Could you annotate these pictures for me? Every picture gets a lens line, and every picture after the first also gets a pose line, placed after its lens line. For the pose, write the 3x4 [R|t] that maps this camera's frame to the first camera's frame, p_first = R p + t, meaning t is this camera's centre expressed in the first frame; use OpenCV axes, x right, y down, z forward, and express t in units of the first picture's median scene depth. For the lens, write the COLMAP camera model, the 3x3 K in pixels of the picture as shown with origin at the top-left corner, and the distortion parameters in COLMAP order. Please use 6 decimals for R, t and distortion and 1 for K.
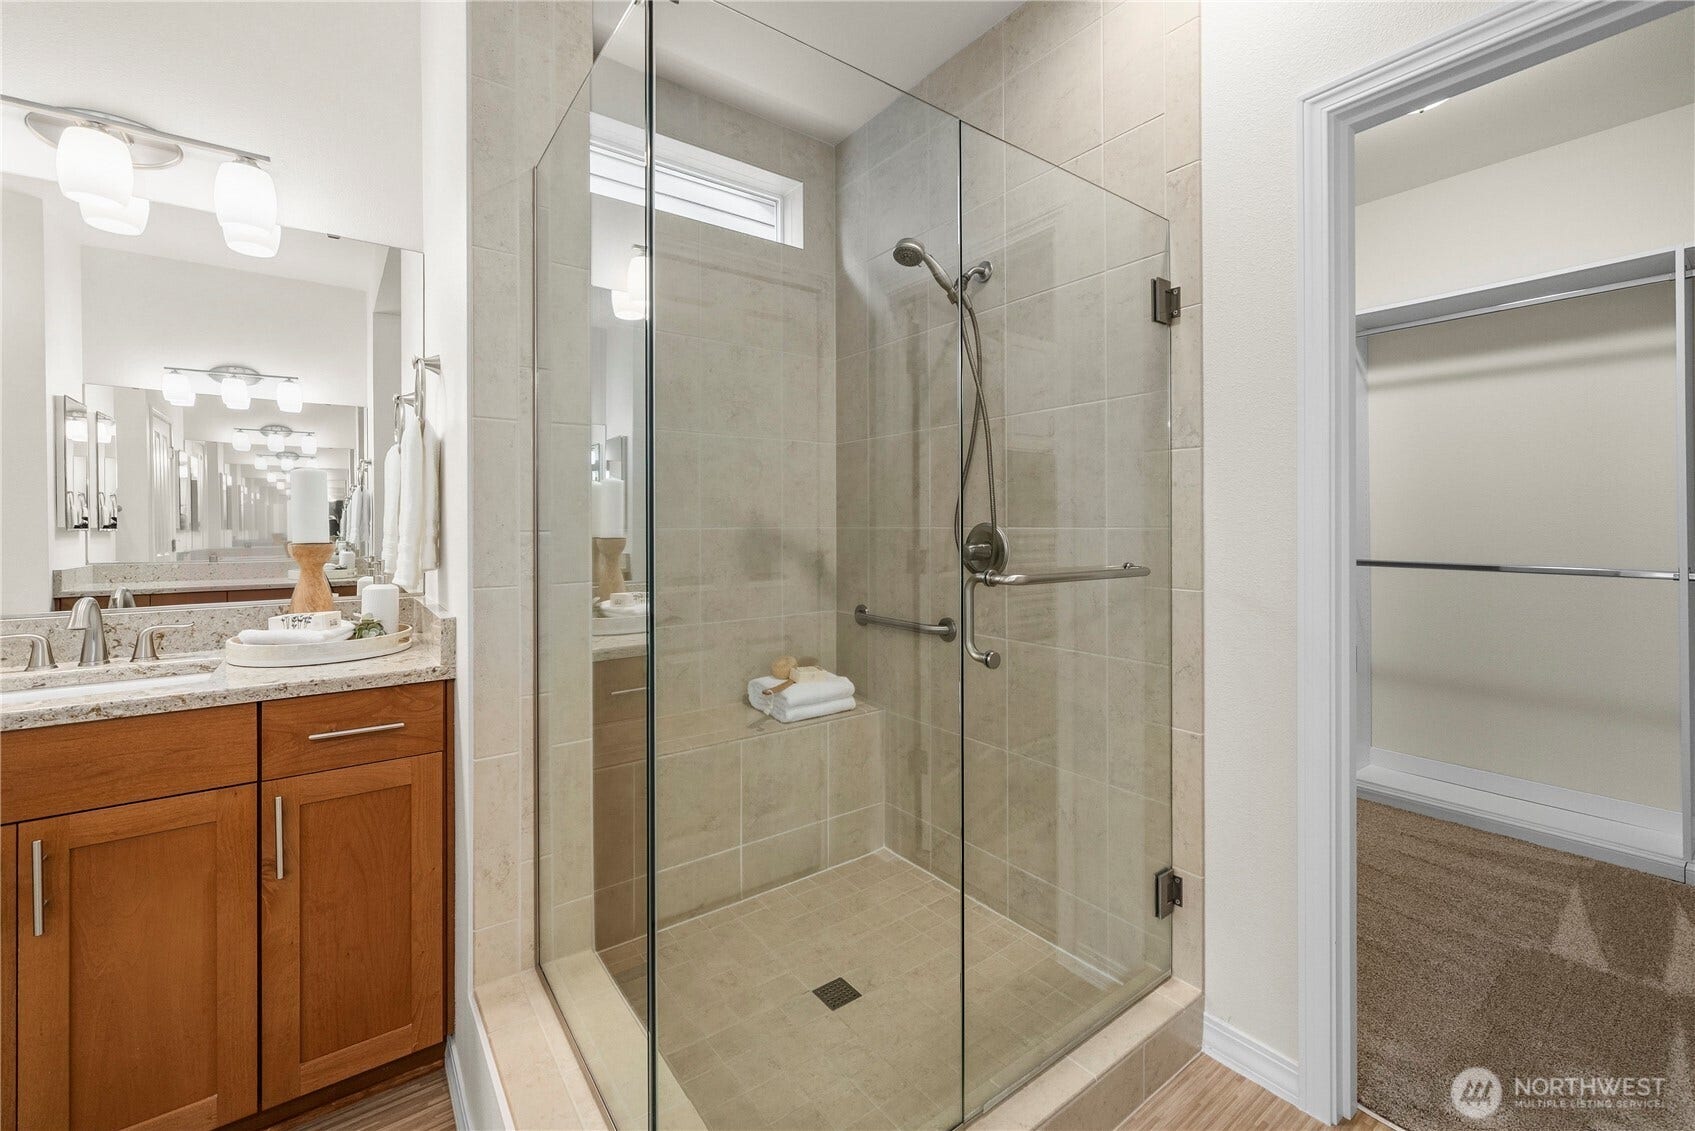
lens RADIAL K [[695.0, 0, 853.4], [0, 695.0, 524.4], [0, 0, 1]] dist [-0.001670, 0.000540]
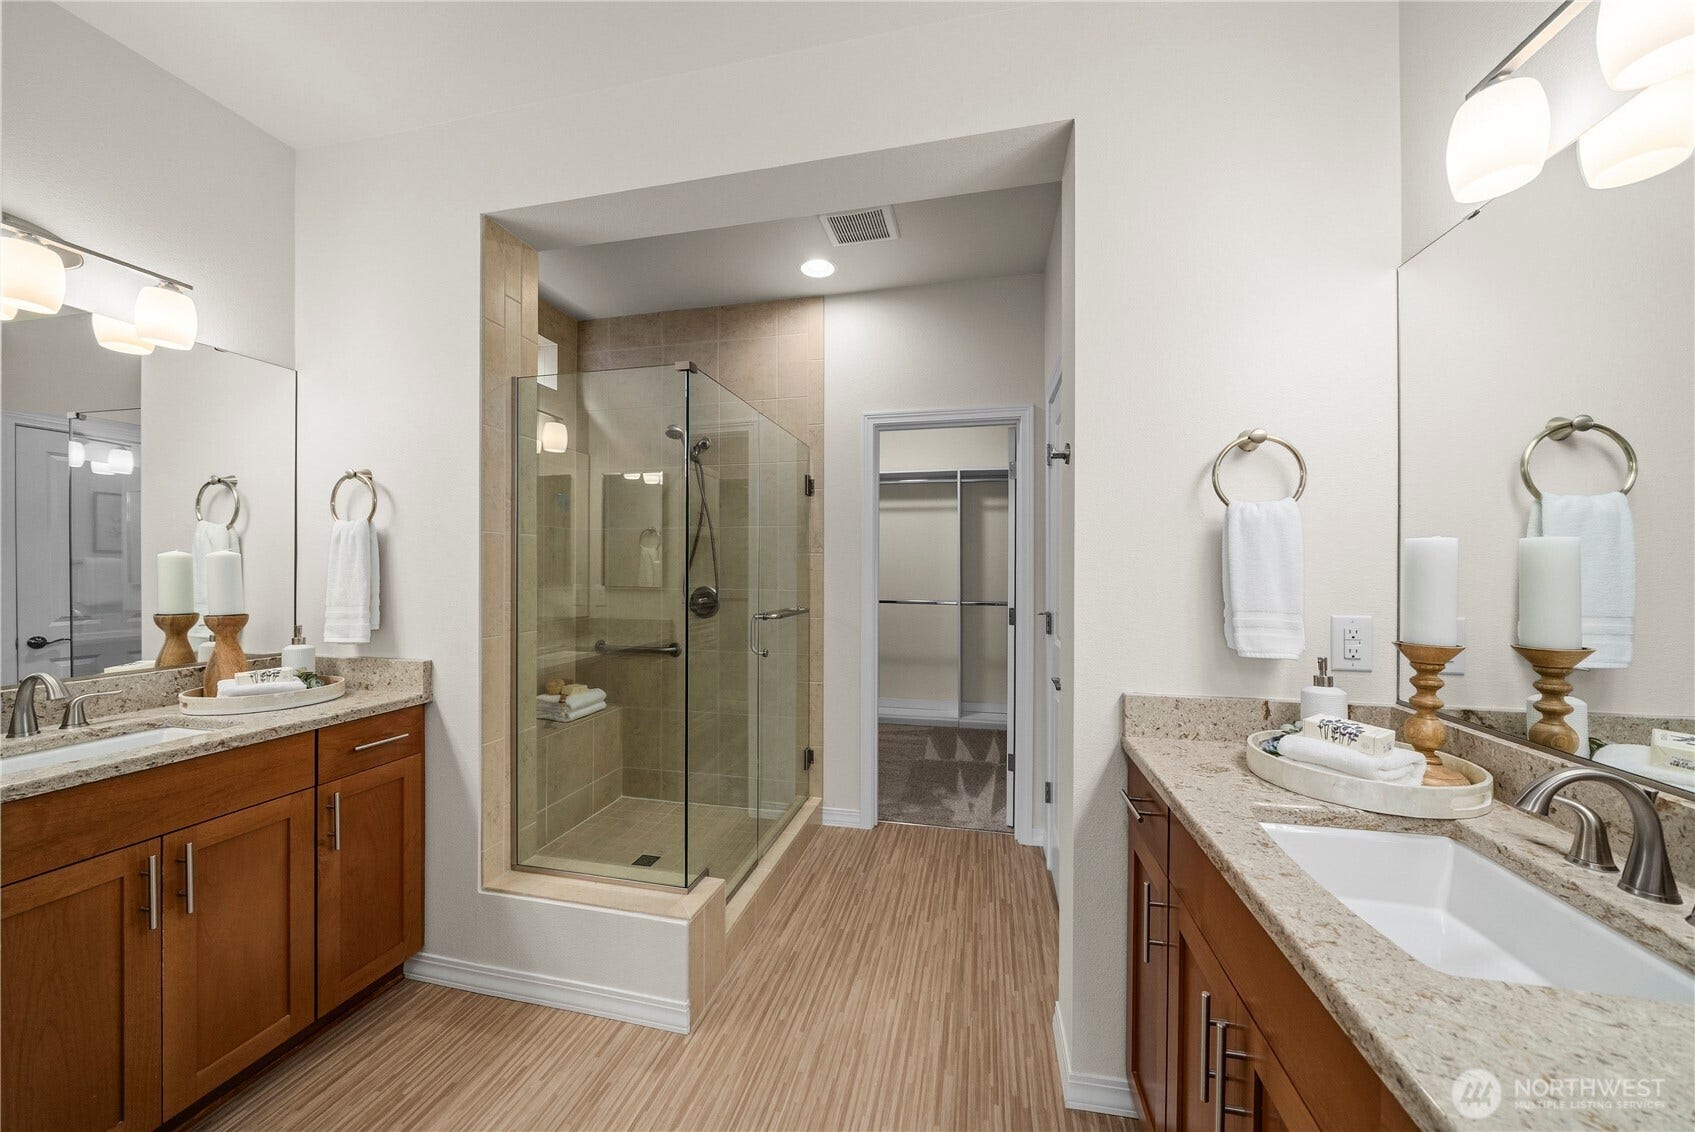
lens RADIAL K [[601.3, 0, 845.9], [0, 601.3, 570.7], [0, 0, 1]] dist [0.000344, 0.000019]
pose [[0.762051, 0.003897, 0.647505, -0.667517], [-0.005720, 0.999983, 0.000714, -0.057181], [-0.647492, -0.004248, 0.762061, -0.497070]]
